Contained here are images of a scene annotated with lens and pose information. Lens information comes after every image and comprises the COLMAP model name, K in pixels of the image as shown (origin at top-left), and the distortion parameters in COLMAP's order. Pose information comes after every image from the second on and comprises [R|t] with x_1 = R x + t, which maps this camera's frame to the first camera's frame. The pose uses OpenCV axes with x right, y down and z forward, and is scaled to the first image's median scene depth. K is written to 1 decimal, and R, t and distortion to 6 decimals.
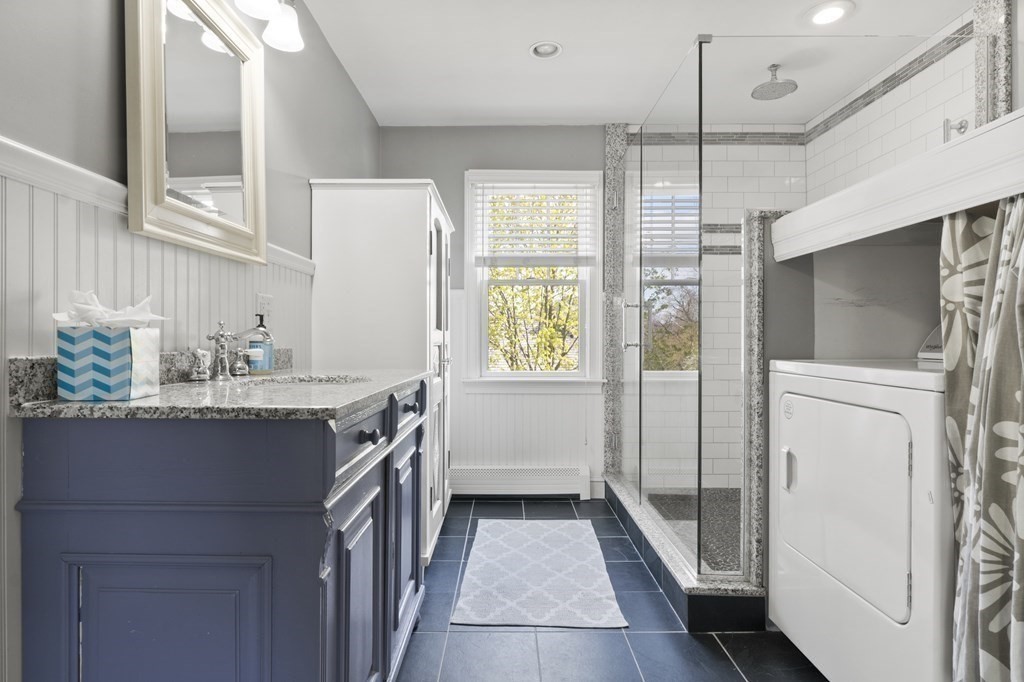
lens RADIAL K [[560.5, 0, 507.2], [0, 560.5, 338.8], [0, 0, 1]] dist [-0.002086, -0.000816]
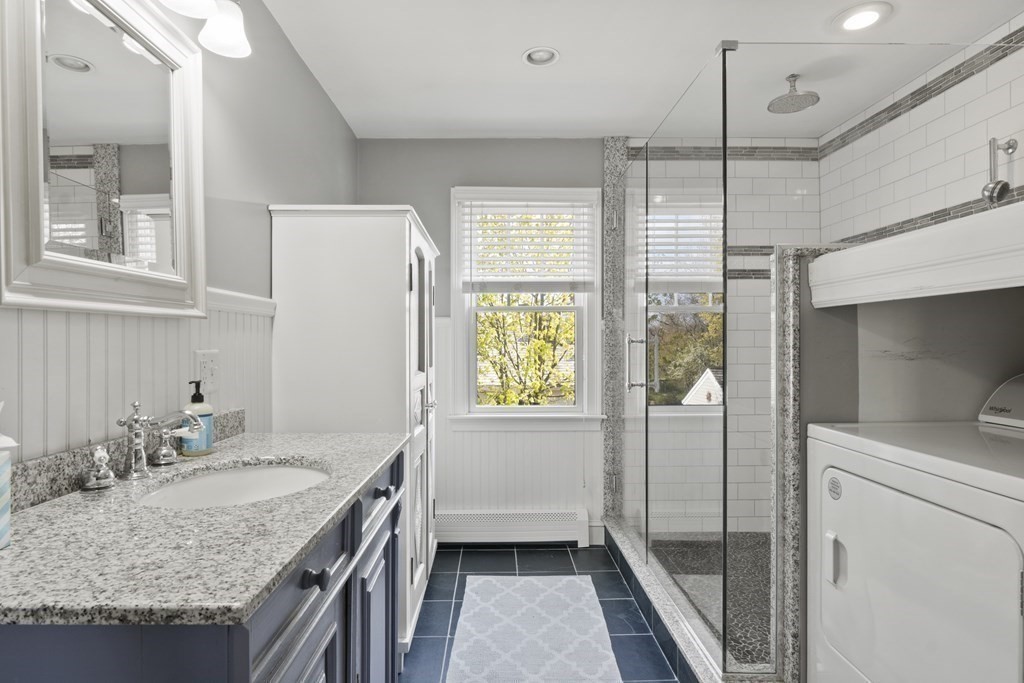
lens RADIAL K [[556.0, 0, 506.5], [0, 556.0, 341.8], [0, 0, 1]] dist [-0.003515, -0.000560]
pose [[0.999823, -0.002775, 0.018604, -0.003518], [0.002752, 0.999995, 0.001272, -0.070330], [-0.018607, -0.001221, 0.999826, 0.130280]]
